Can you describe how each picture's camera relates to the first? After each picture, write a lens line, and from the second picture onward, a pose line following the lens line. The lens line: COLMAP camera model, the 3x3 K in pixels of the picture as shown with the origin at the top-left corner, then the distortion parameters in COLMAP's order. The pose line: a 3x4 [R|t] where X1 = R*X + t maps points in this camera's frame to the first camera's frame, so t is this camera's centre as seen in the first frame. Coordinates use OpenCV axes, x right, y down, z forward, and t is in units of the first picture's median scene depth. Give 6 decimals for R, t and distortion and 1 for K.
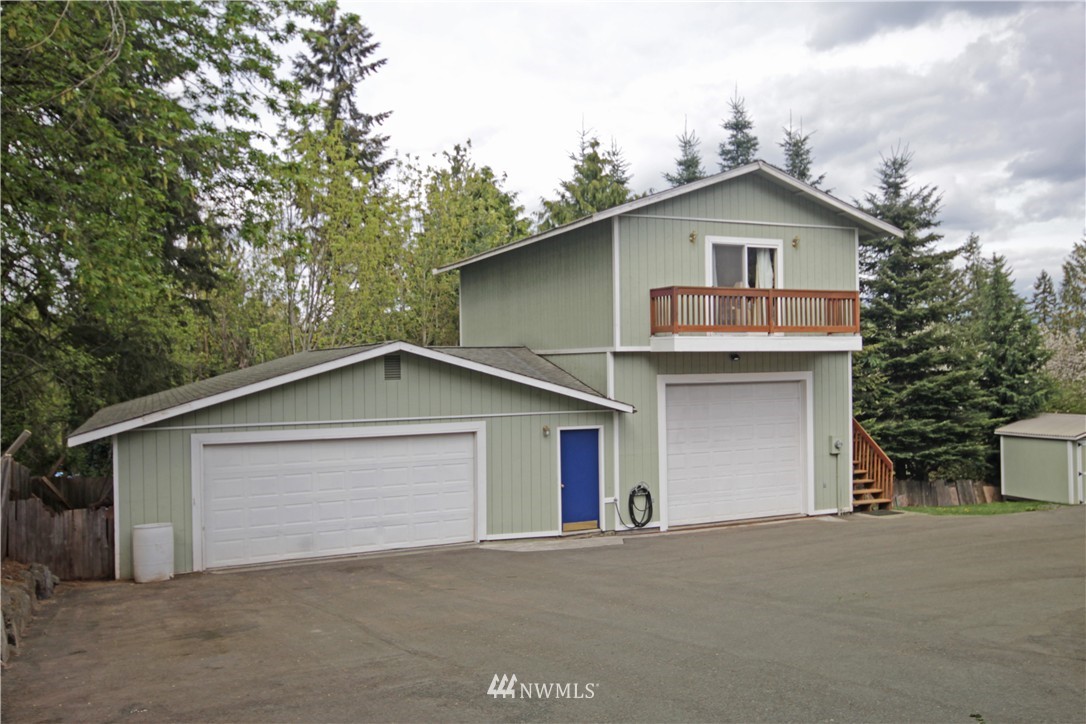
lens RADIAL K [[903.8, 0, 543.0], [0, 903.8, 362.0], [0, 0, 1]] dist [-0.003826, -0.000445]
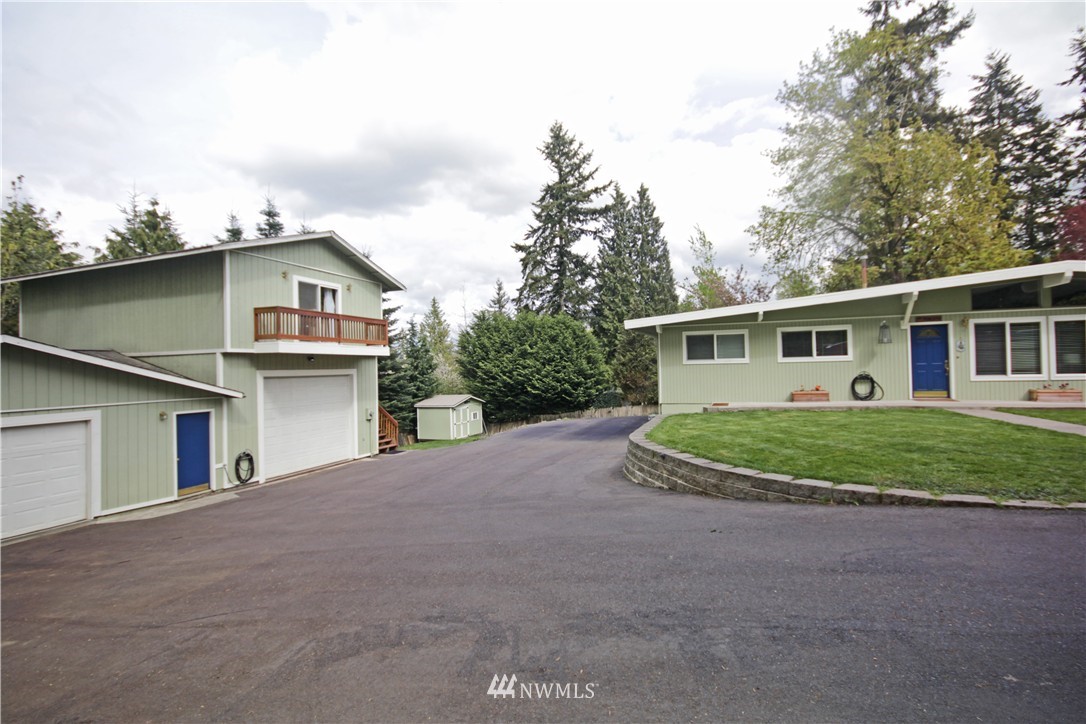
lens RADIAL K [[497.8, 0, 549.4], [0, 497.8, 361.0], [0, 0, 1]] dist [0.000286, -0.010935]
pose [[0.688960, 0.009727, 0.724734, -0.118040], [0.011224, 0.999647, -0.024087, 0.023593], [-0.724712, 0.024729, 0.688608, 0.154842]]
